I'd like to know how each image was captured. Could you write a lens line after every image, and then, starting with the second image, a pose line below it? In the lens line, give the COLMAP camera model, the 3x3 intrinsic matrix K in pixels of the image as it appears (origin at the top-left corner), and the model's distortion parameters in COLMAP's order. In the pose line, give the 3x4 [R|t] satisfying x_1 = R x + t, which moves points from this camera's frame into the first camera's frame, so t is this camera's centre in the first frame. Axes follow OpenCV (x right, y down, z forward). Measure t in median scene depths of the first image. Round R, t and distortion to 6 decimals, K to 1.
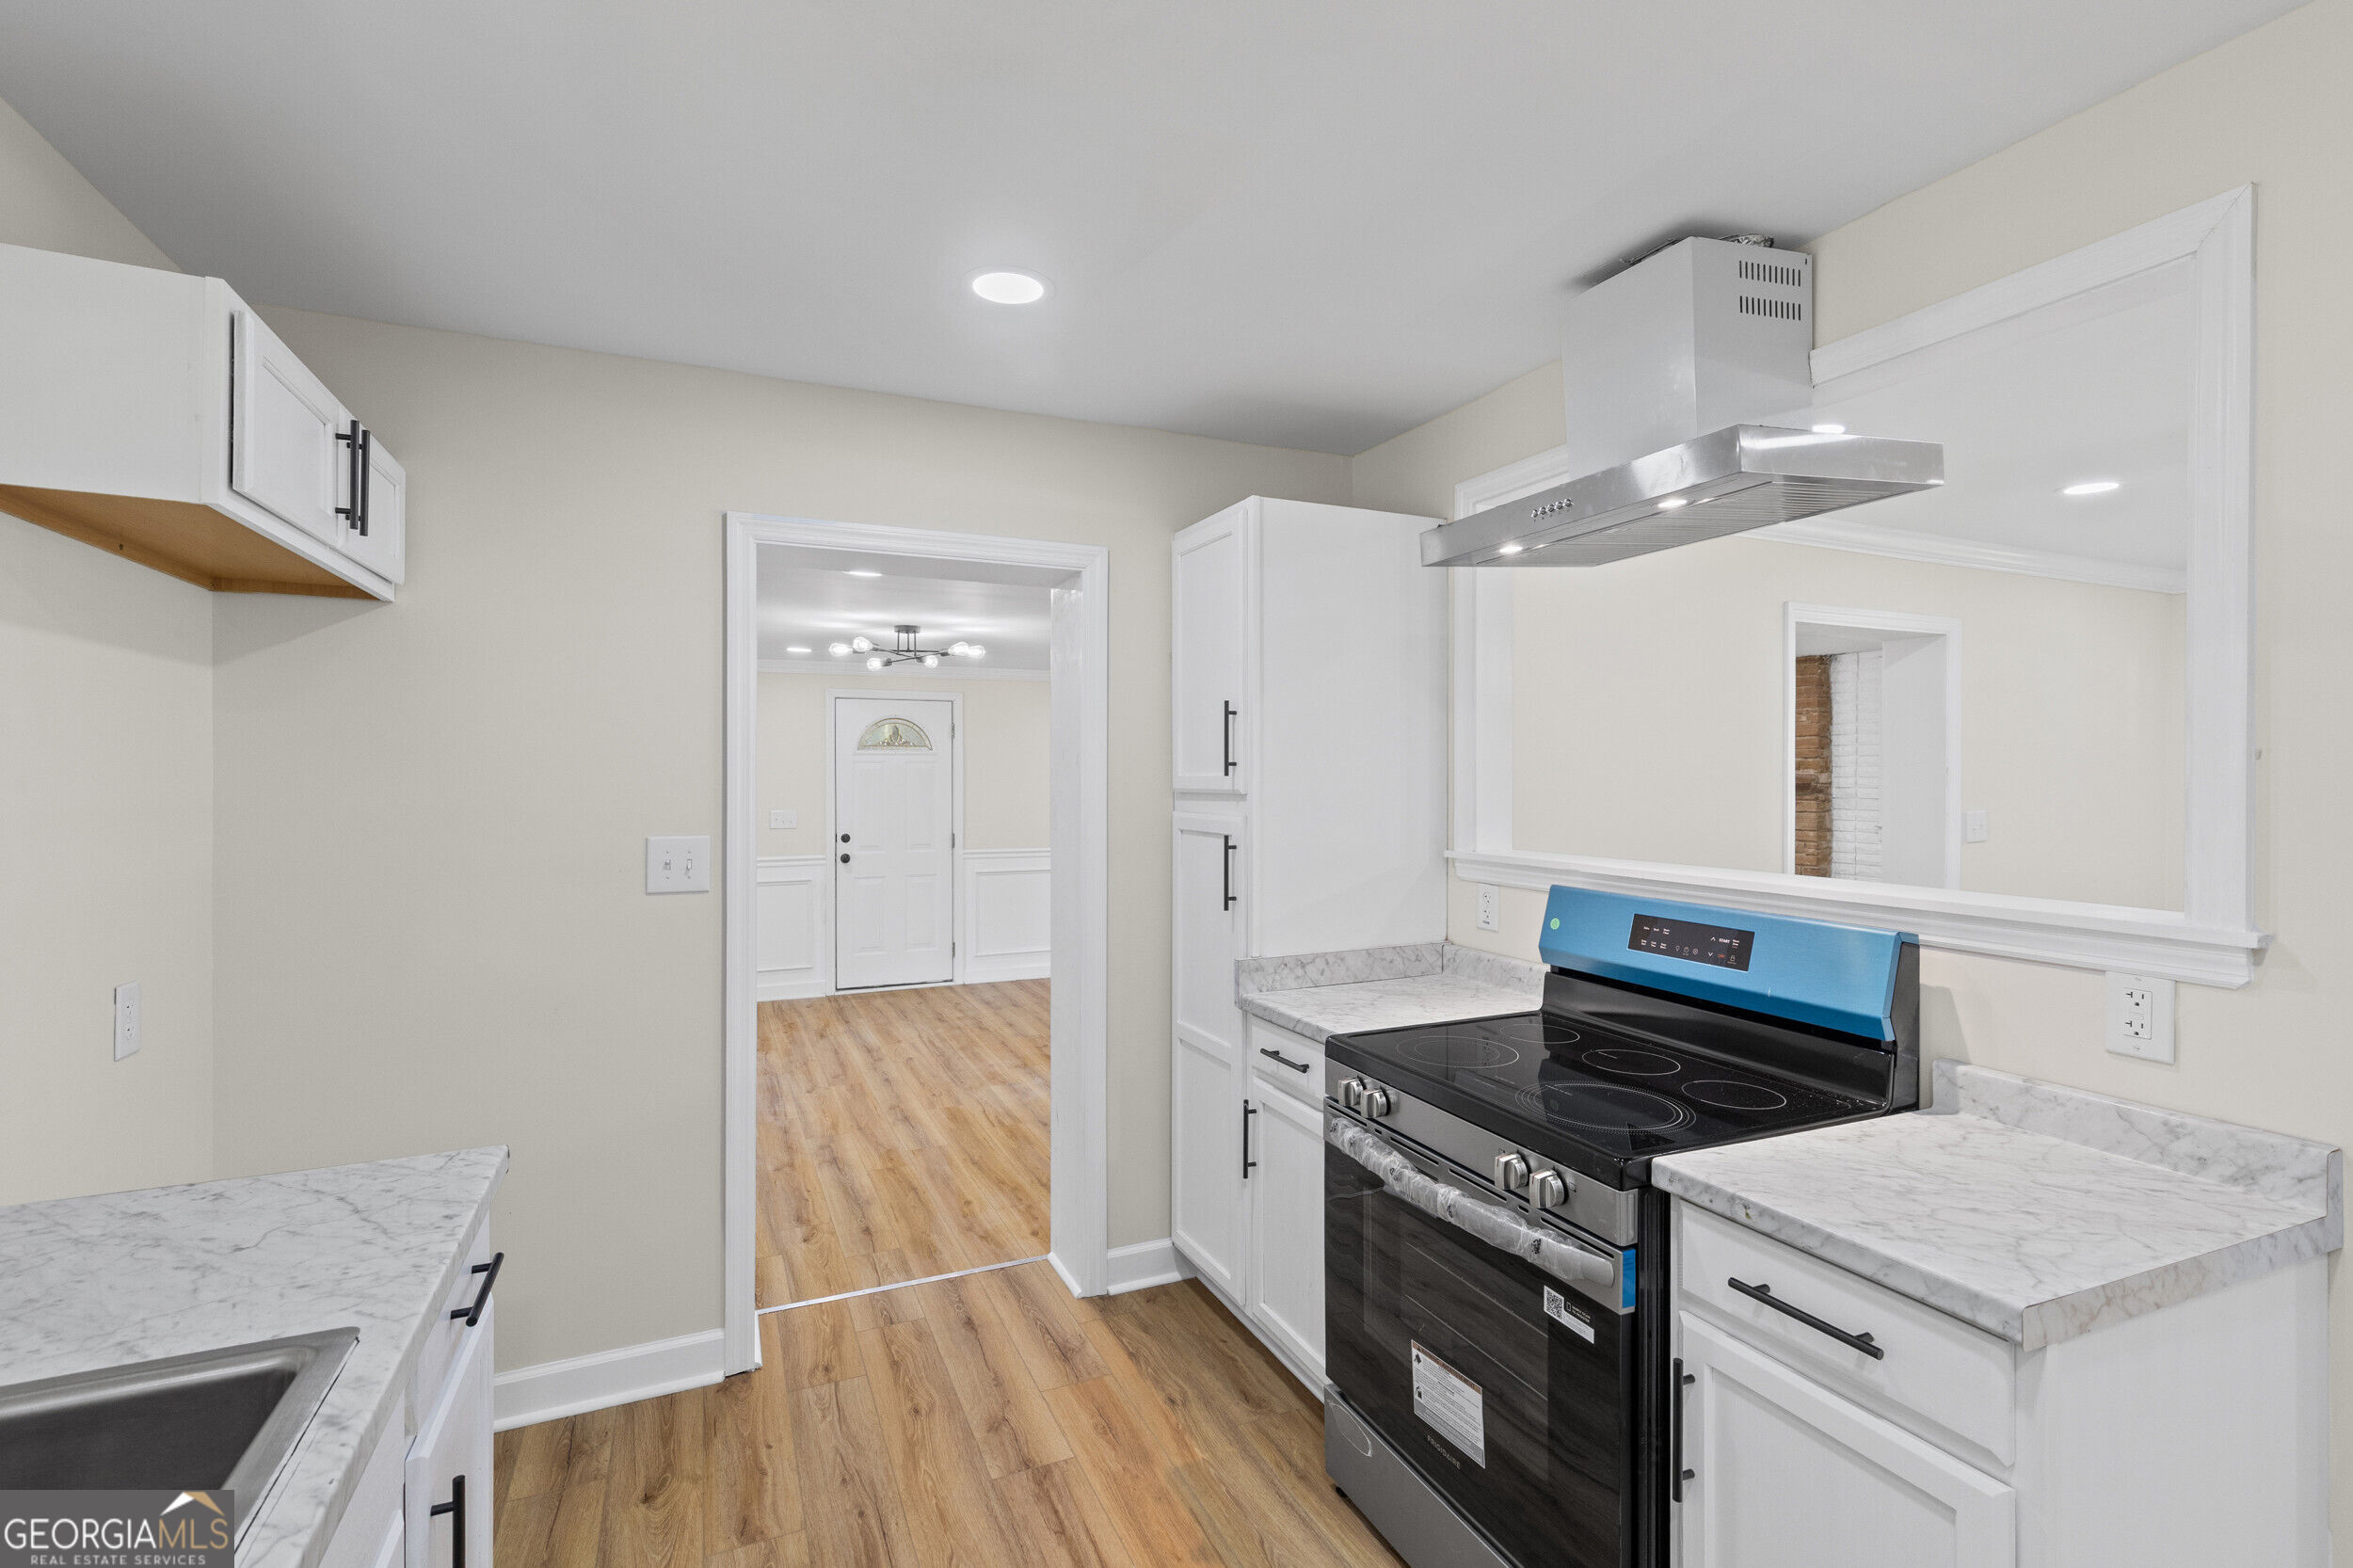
lens RADIAL K [[1063.0, 0, 1193.1], [0, 1063.0, 781.9], [0, 0, 1]] dist [0.009766, -0.001515]
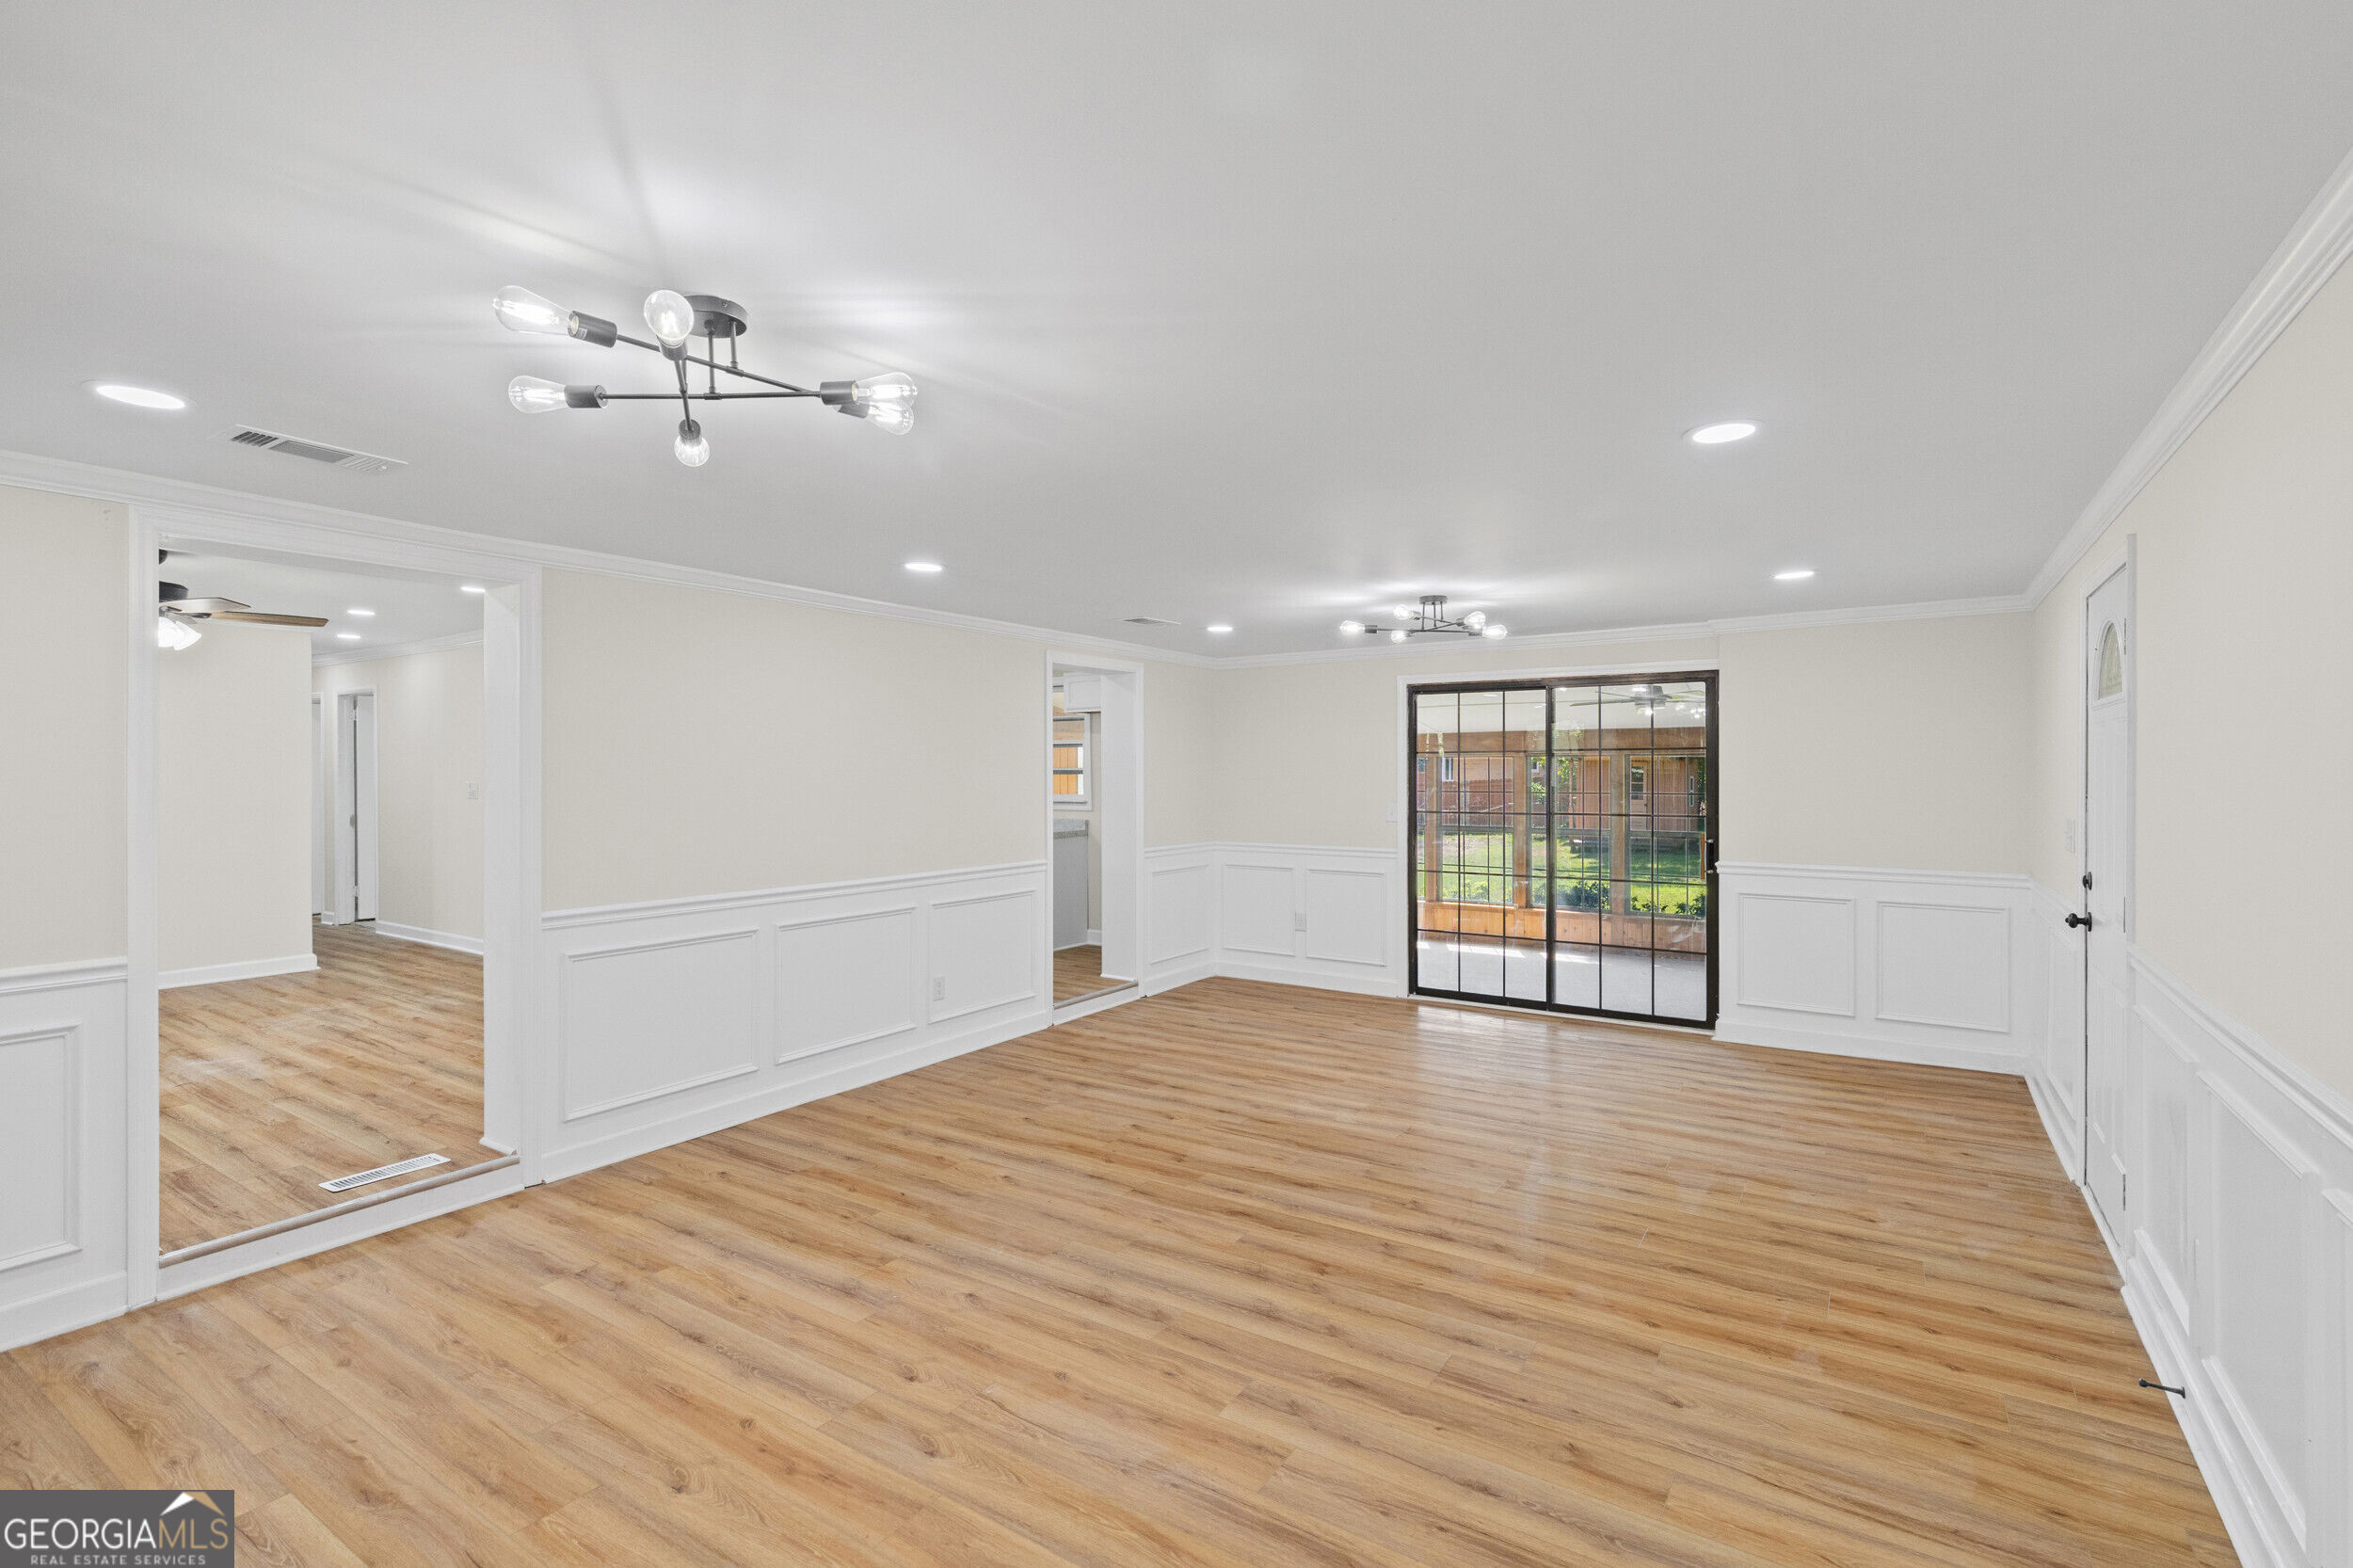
lens RADIAL K [[1063.0, 0, 1162.6], [0, 1063.0, 773.1], [0, 0, 1]] dist [0.009766, -0.001515]
pose [[-0.858614, -0.000257, -0.512622, 1.055312], [-0.006593, 0.999923, 0.010541, -0.000021], [0.512580, 0.012431, -0.858549, 4.249688]]
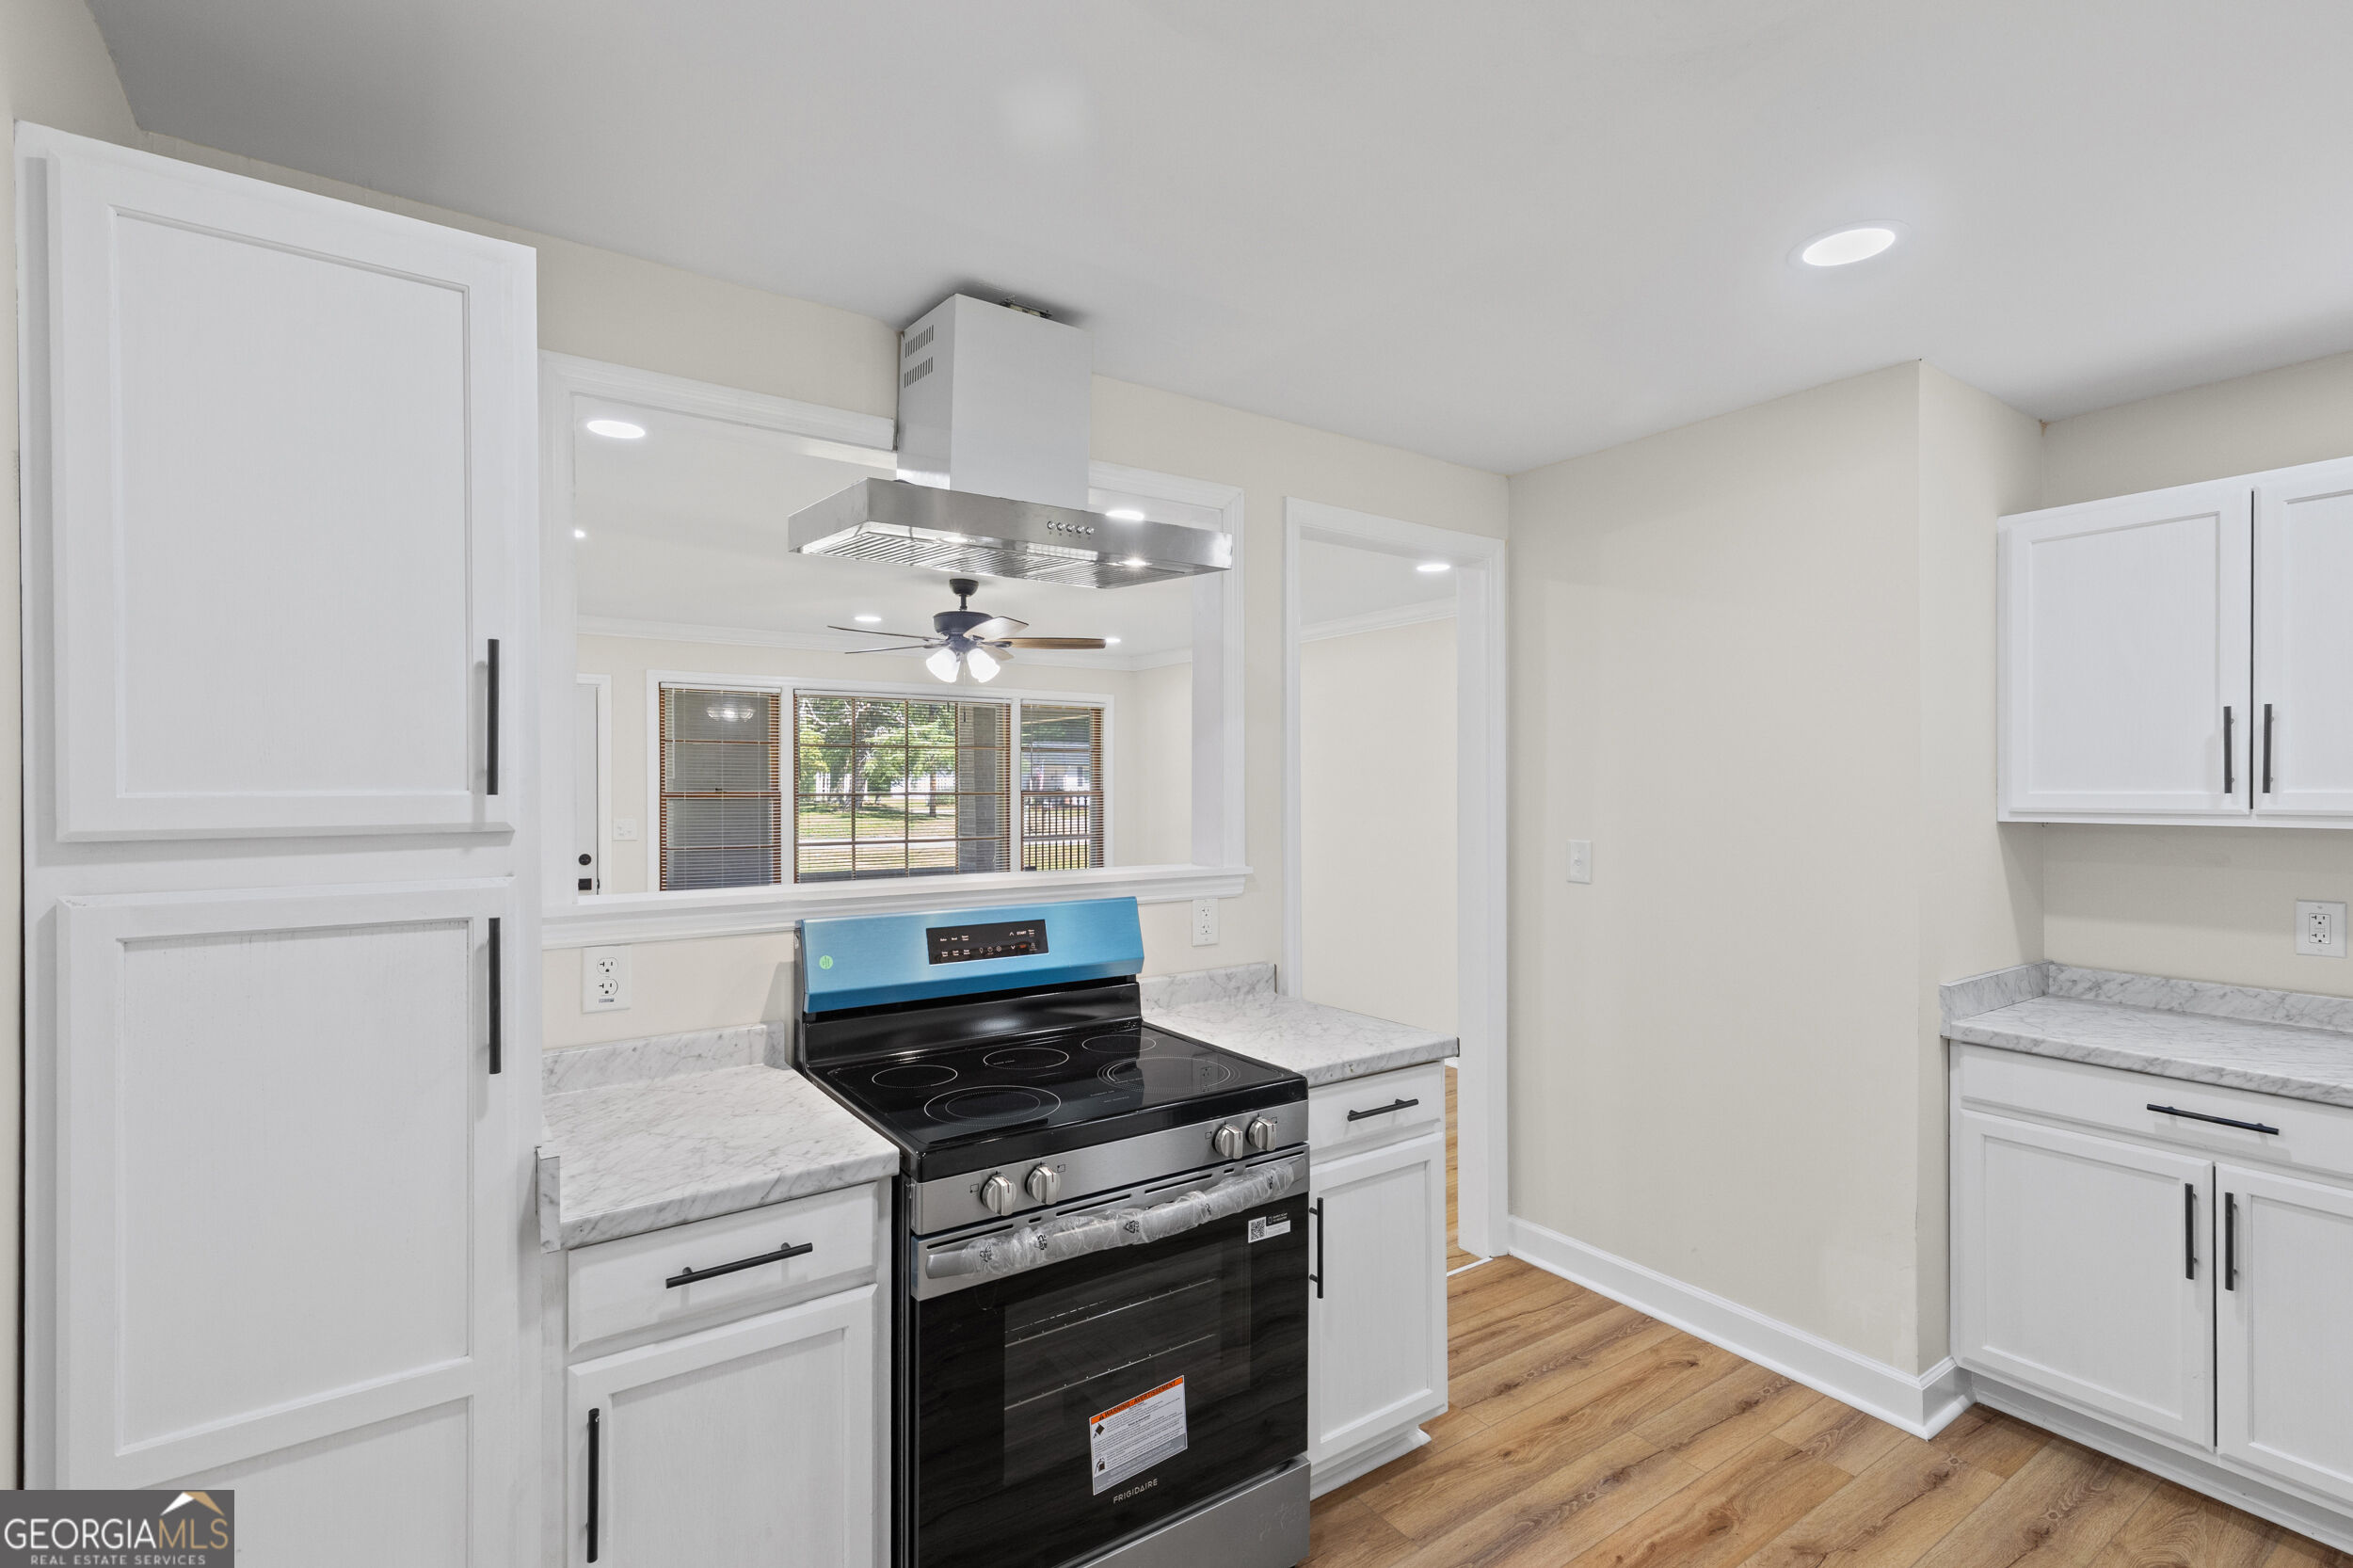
lens RADIAL K [[1063.0, 0, 1175.1], [0, 1063.0, 798.4], [0, 0, 1]] dist [0.009766, -0.001515]
pose [[-0.158882, -0.013659, 0.987203, -0.617737], [0.011489, 0.999811, 0.015682, -0.010996], [-0.987231, 0.013834, -0.158695, 0.958144]]
